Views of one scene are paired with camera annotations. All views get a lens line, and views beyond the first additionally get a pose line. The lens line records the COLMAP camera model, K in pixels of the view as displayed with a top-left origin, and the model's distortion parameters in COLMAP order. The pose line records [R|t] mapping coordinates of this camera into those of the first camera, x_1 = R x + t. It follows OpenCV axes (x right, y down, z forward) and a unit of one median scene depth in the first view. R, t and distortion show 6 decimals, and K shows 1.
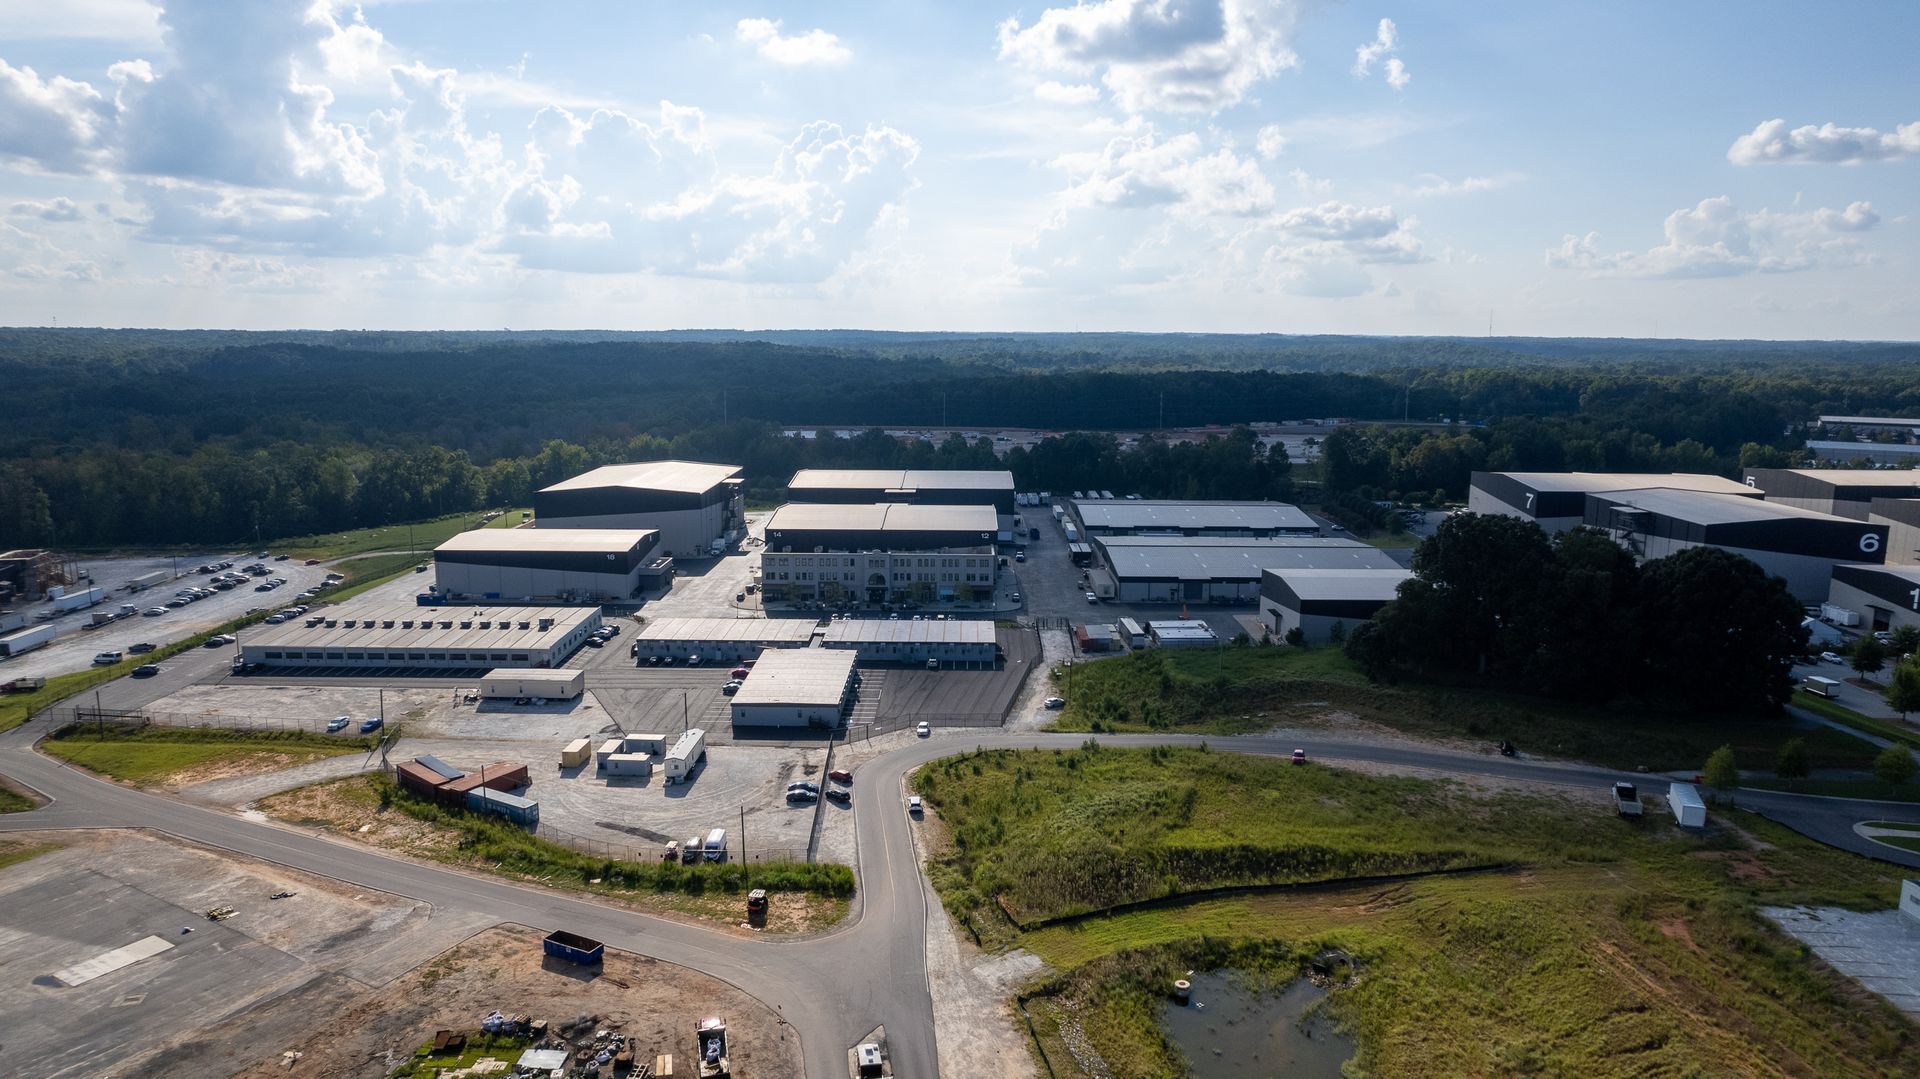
lens RADIAL K [[1229.9, 0, 969.3], [0, 1229.9, 536.7], [0, 0, 1]] dist [-0.079118, 0.074494]
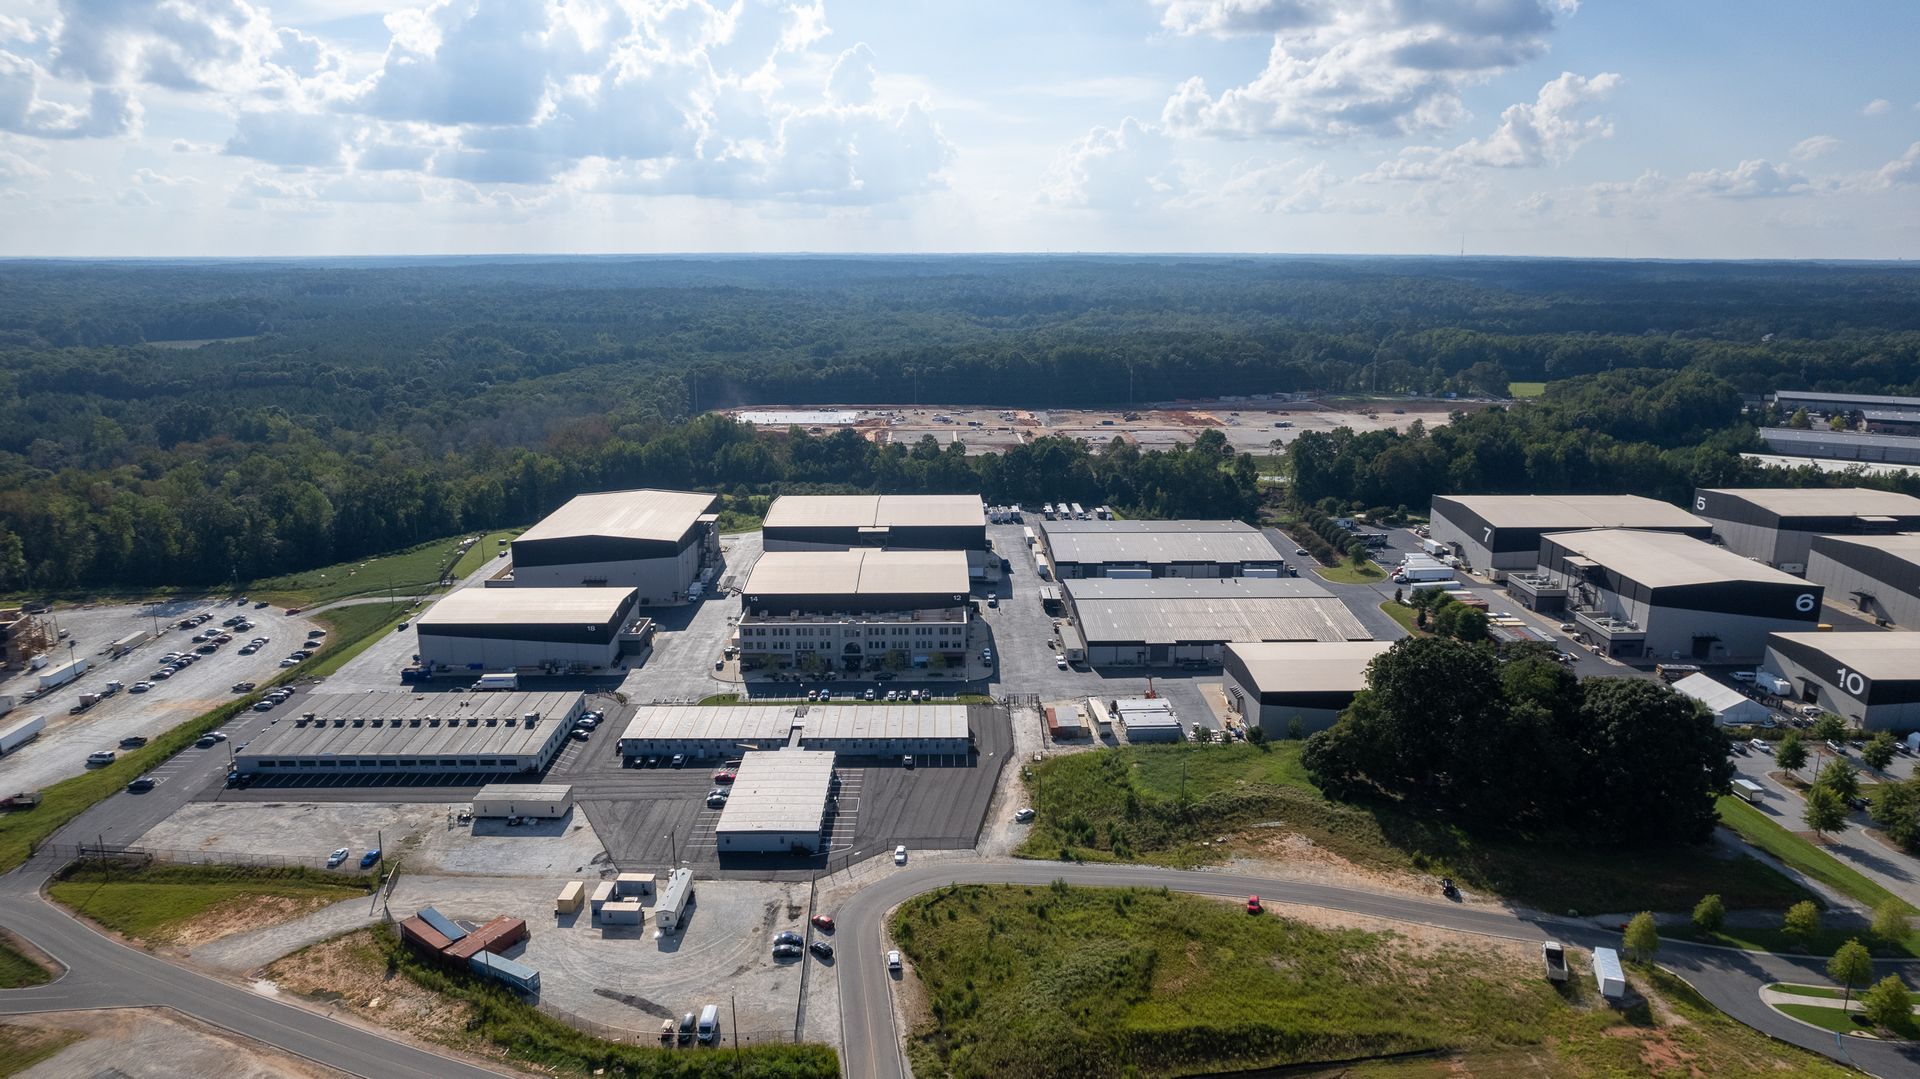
lens RADIAL K [[1229.9, 0, 969.9], [0, 1229.9, 537.5], [0, 0, 1]] dist [-0.079118, 0.074494]
pose [[0.999691, -0.010400, 0.022556, 0.001111], [0.008926, 0.997876, 0.064521, -0.187553], [-0.023179, -0.064300, 0.997661, -0.032078]]
